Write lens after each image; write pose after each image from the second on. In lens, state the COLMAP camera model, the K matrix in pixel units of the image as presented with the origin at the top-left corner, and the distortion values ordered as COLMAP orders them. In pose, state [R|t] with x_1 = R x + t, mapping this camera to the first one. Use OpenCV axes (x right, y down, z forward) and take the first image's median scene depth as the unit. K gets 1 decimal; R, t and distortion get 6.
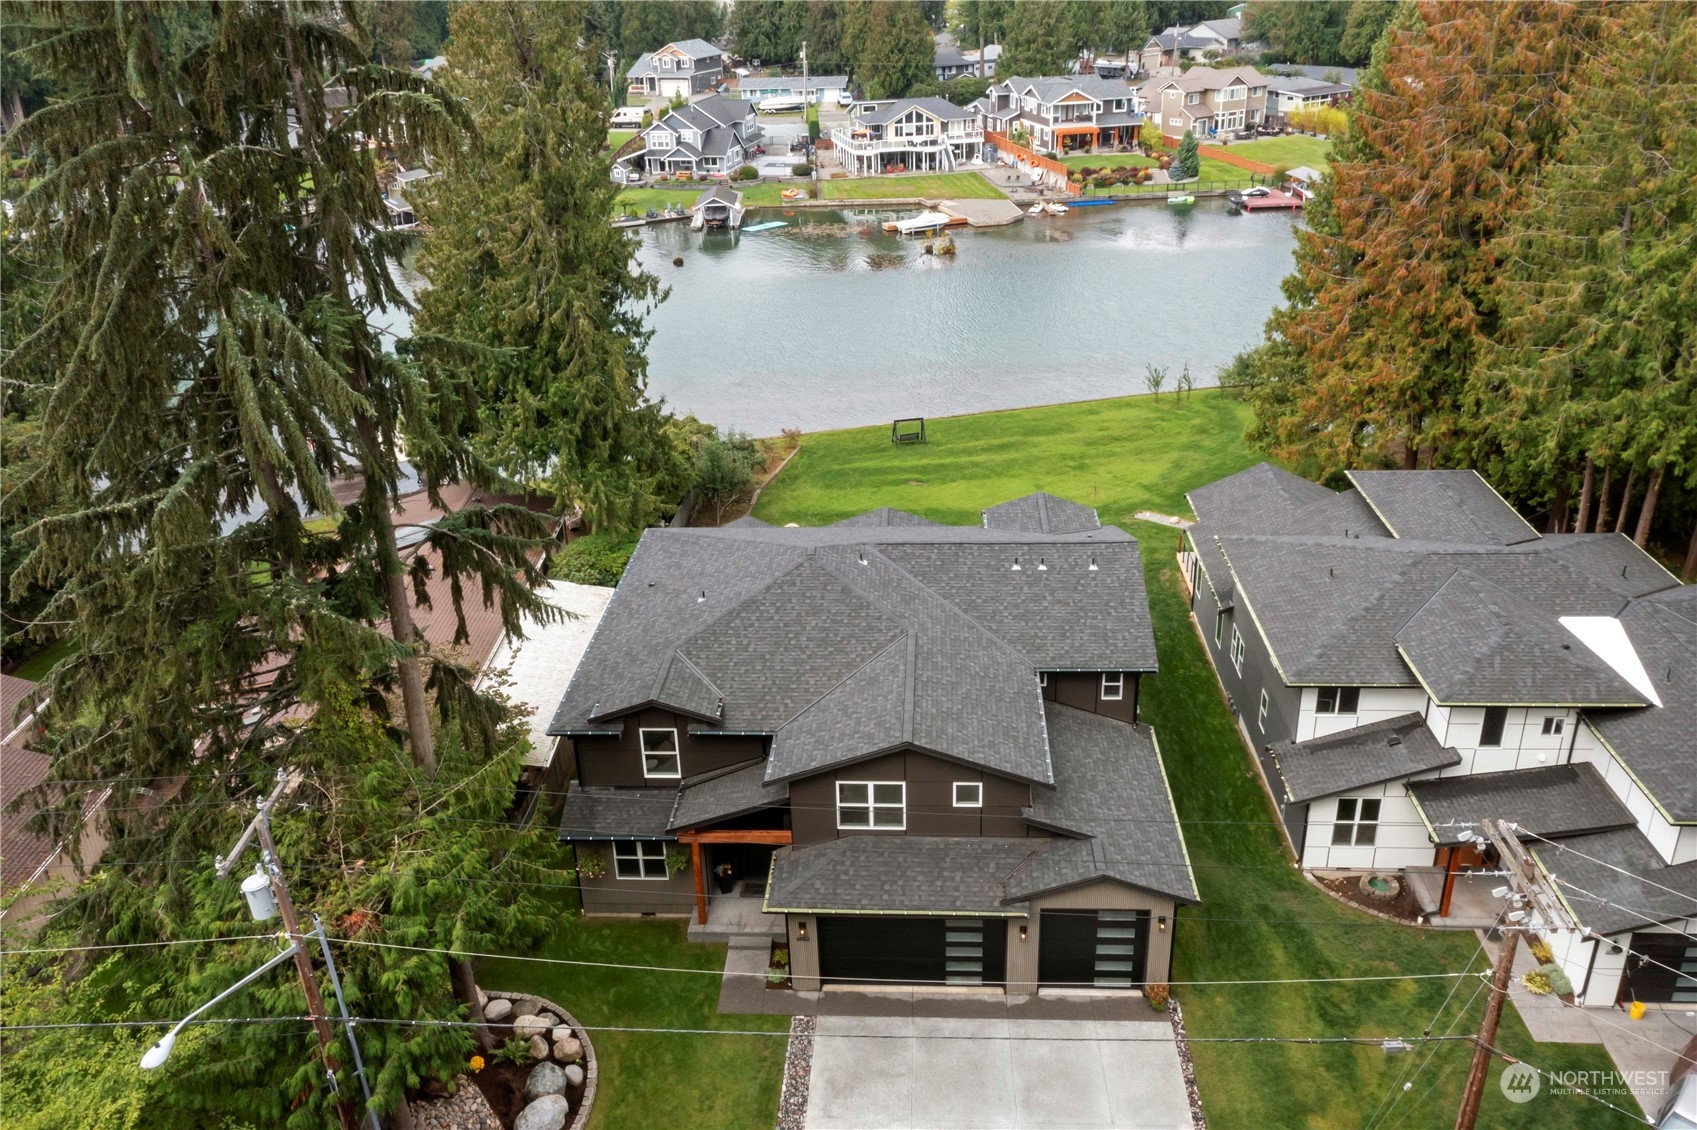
lens RADIAL K [[1373.1, 0, 851.7], [0, 1373.1, 565.7], [0, 0, 1]] dist [0.003474, -0.005122]
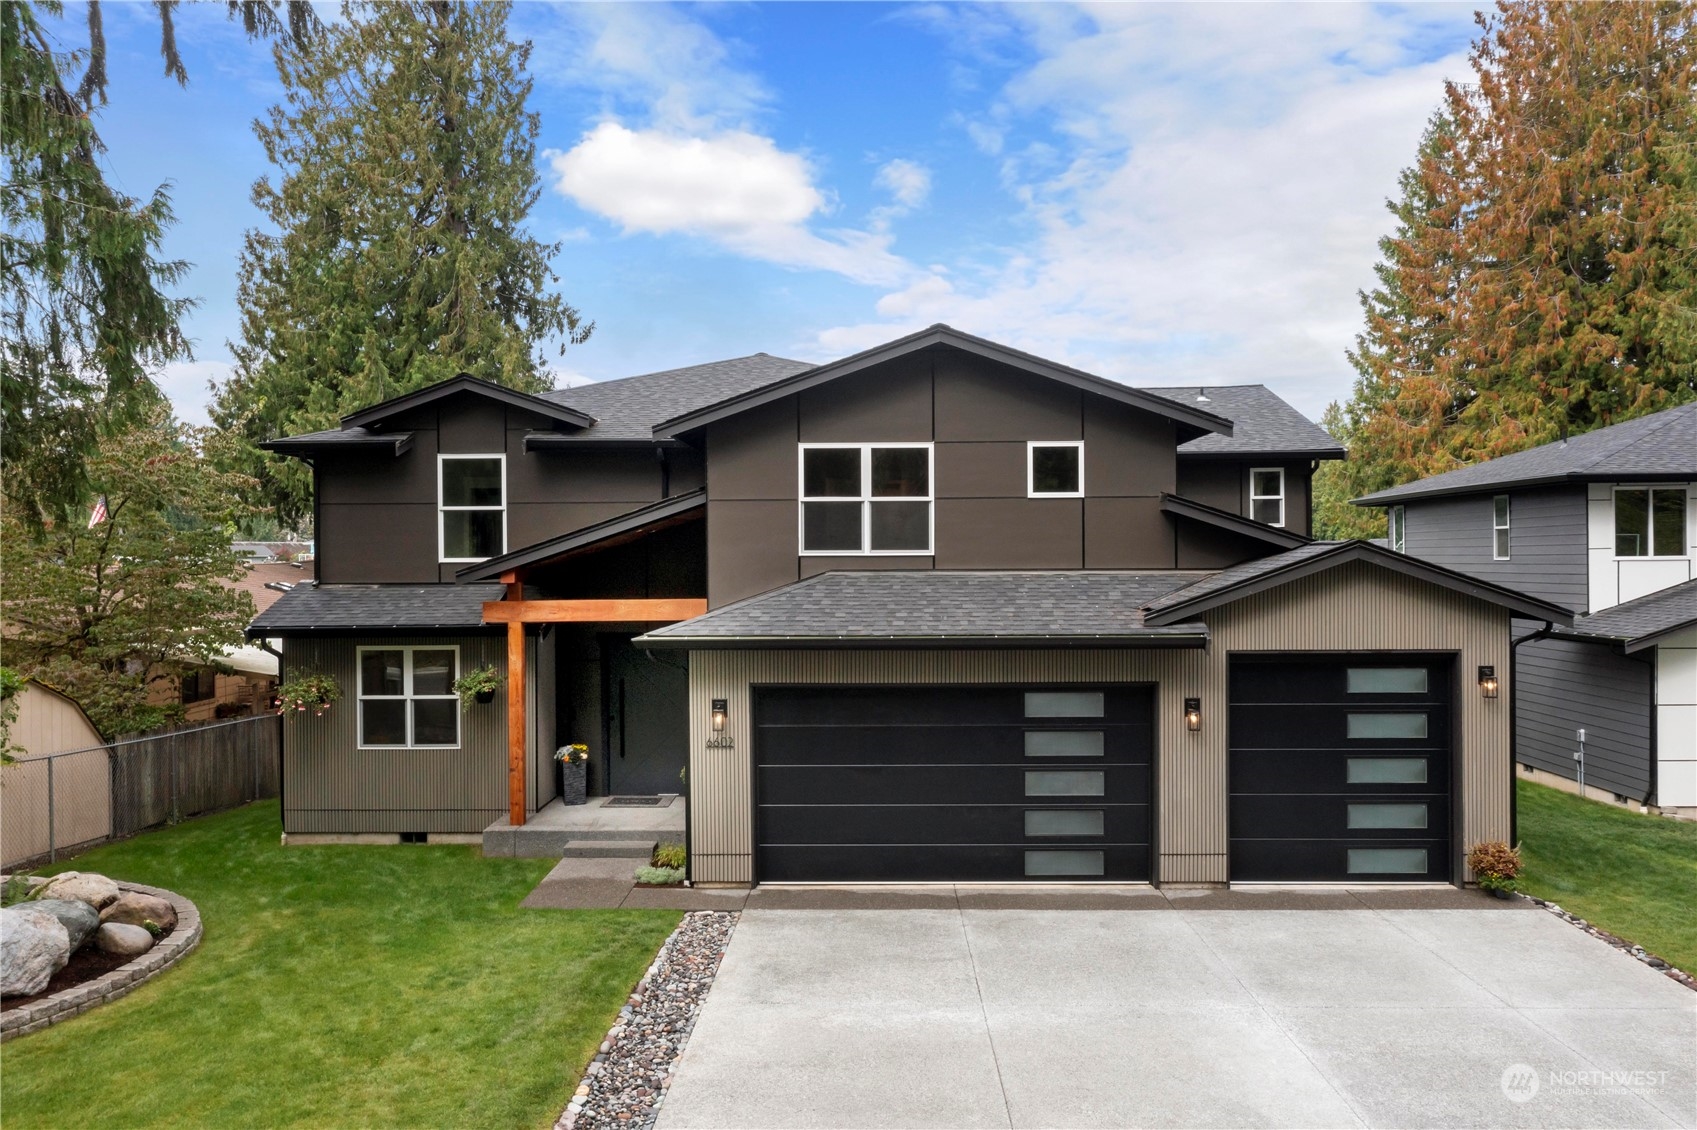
lens RADIAL K [[1373.1, 0, 851.7], [0, 1373.1, 565.7], [0, 0, 1]] dist [0.003474, -0.005122]
pose [[0.999374, 0.020846, 0.028575, -0.005295], [-0.006828, 0.906374, -0.422421, 0.407926], [-0.034705, 0.421962, 0.905949, 0.544748]]
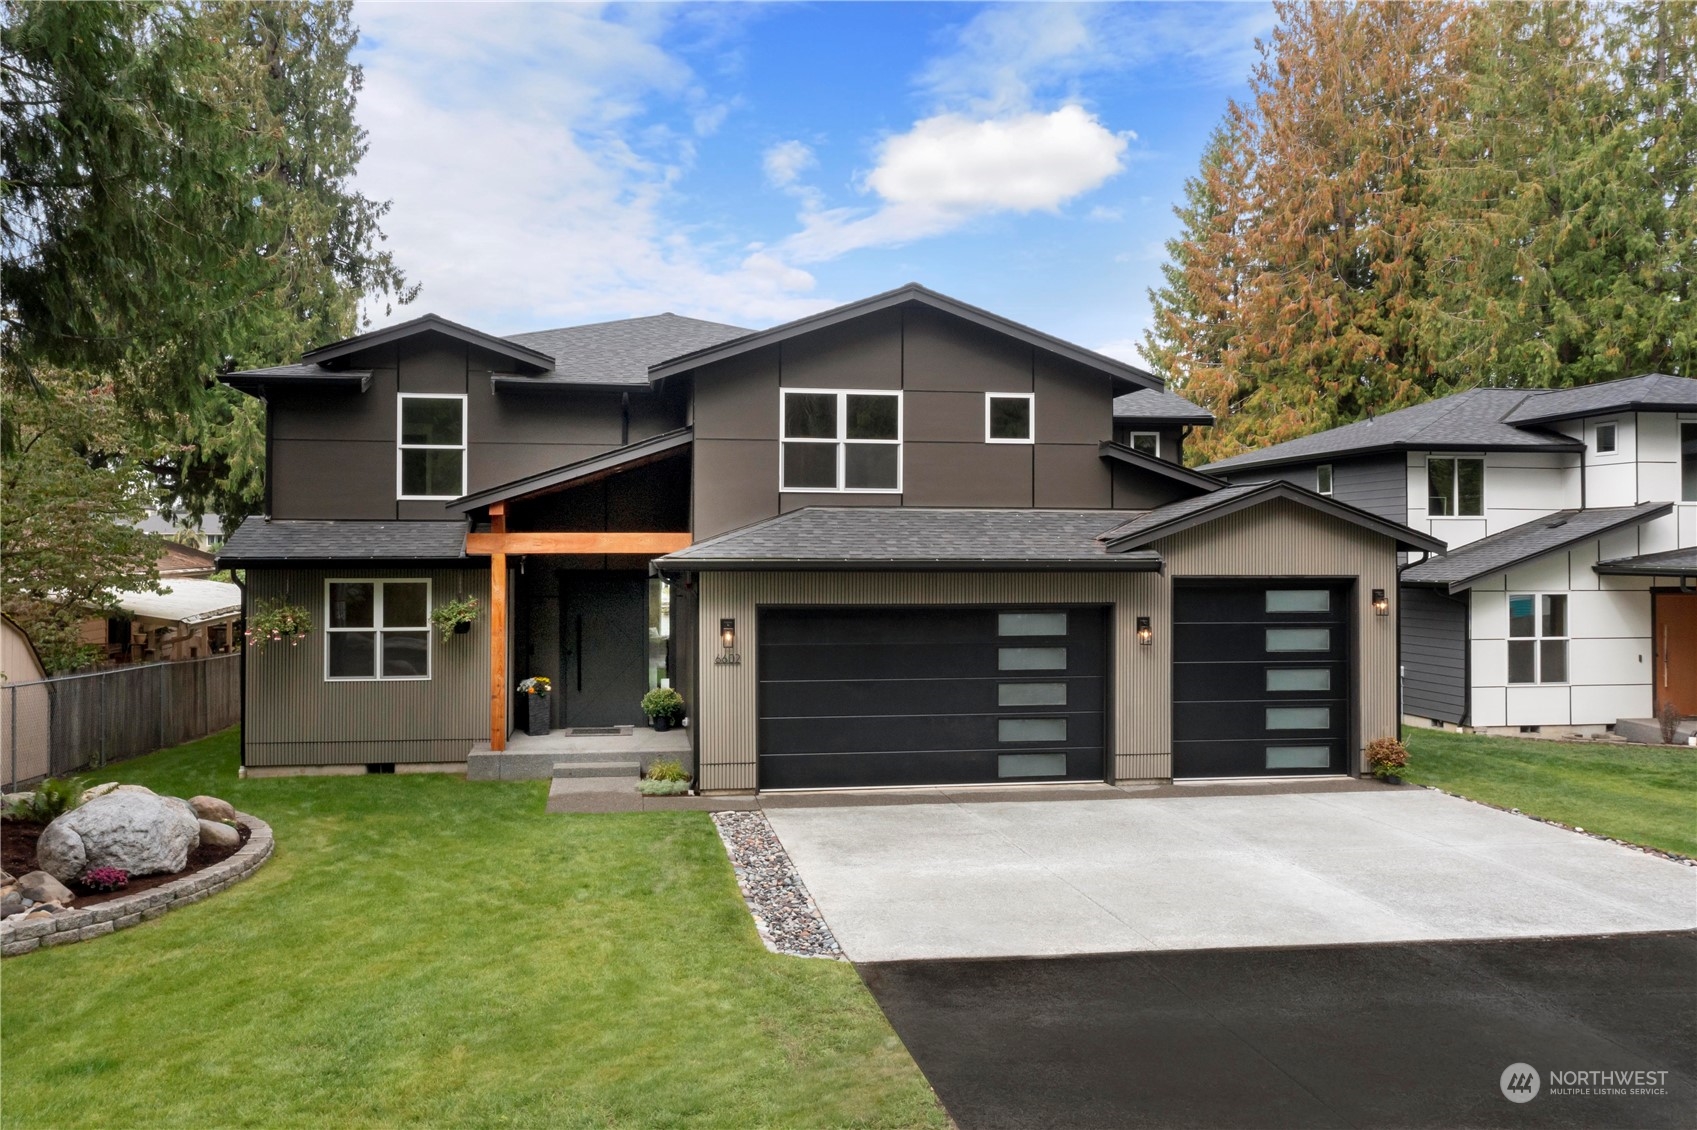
lens RADIAL K [[1414.7, 0, 853.0], [0, 1414.7, 531.8], [0, 0, 1]] dist [-0.002473, 0.002318]
pose [[0.975053, 0.032647, 0.219557, -0.104303], [0.068222, 0.897173, -0.436379, 0.451883], [-0.211227, 0.440472, 0.872564, 0.513502]]
